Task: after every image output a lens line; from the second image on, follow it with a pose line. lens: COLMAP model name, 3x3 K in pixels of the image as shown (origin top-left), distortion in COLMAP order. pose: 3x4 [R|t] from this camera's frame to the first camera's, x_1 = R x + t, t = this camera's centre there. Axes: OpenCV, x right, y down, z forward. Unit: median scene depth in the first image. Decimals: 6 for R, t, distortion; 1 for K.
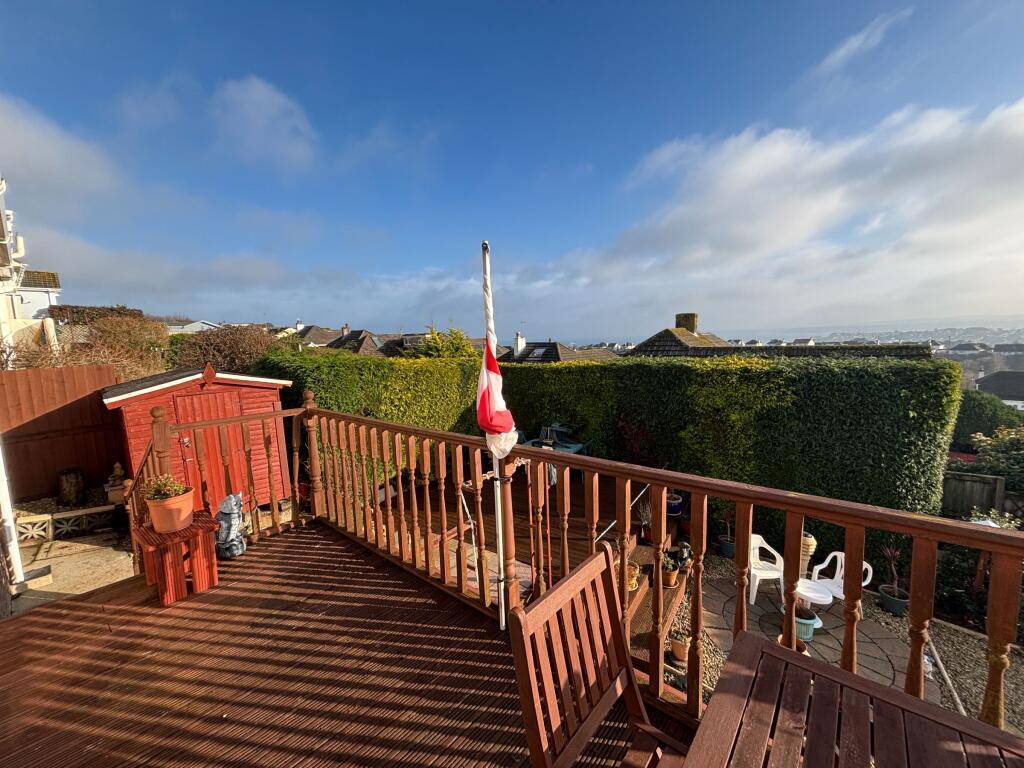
lens RADIAL K [[403.0, 0, 512.0], [0, 403.0, 384.0], [0, 0, 1]] dist [-0.000871, -0.000217]
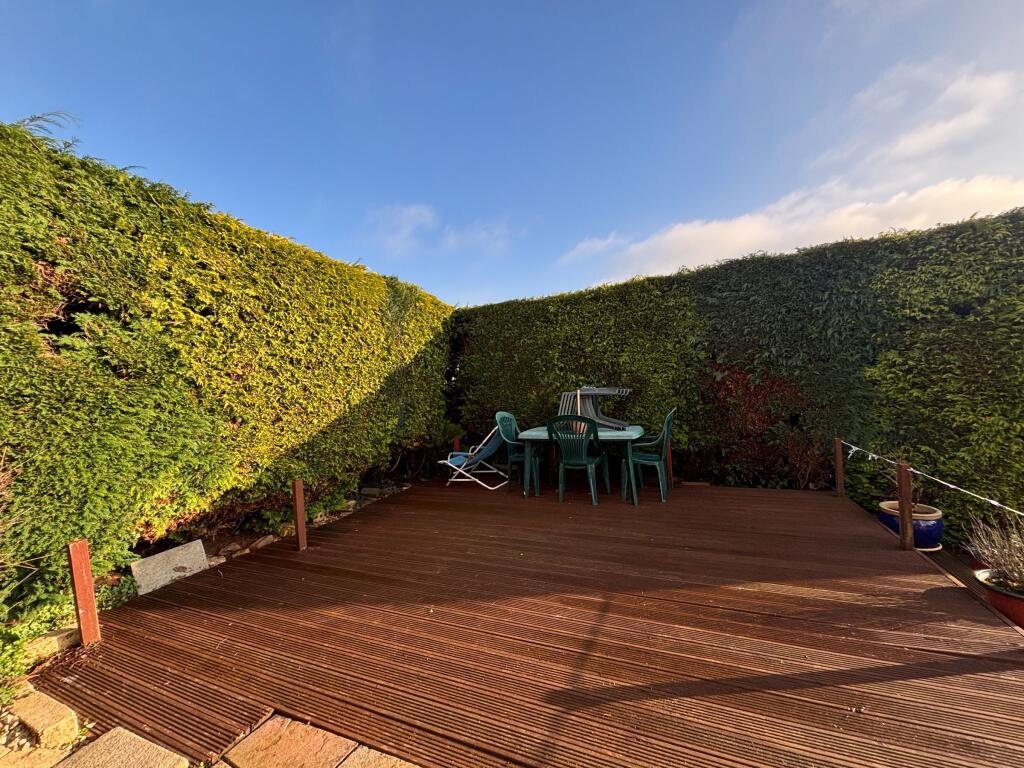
lens RADIAL K [[403.0, 0, 512.0], [0, 403.0, 384.0], [0, 0, 1]] dist [-0.000871, -0.000217]
pose [[0.982327, -0.019432, 0.186160, -0.086626], [0.043144, 0.991321, -0.124183, 0.175587], [-0.182131, 0.130020, 0.974640, 0.605737]]
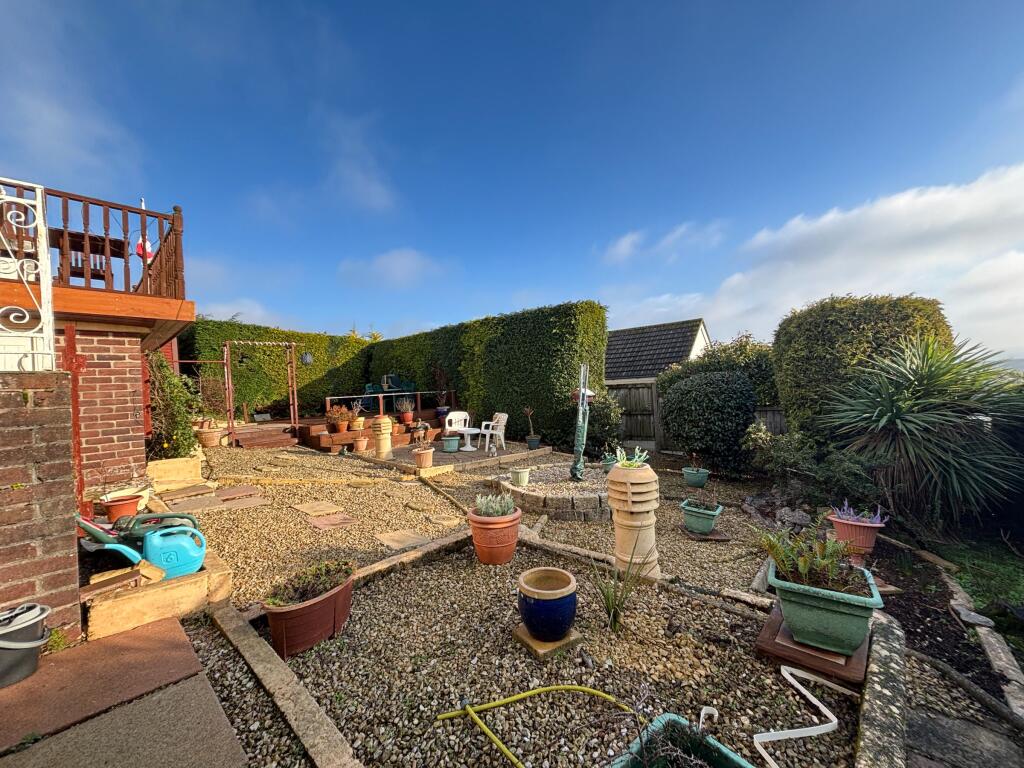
lens RADIAL K [[403.0, 0, 512.0], [0, 403.0, 384.0], [0, 0, 1]] dist [-0.000871, -0.000217]
pose [[0.999416, -0.023769, -0.024550, 0.636831], [0.020812, 0.993219, -0.114383, 0.345314], [0.027102, 0.113806, 0.993133, -0.430589]]
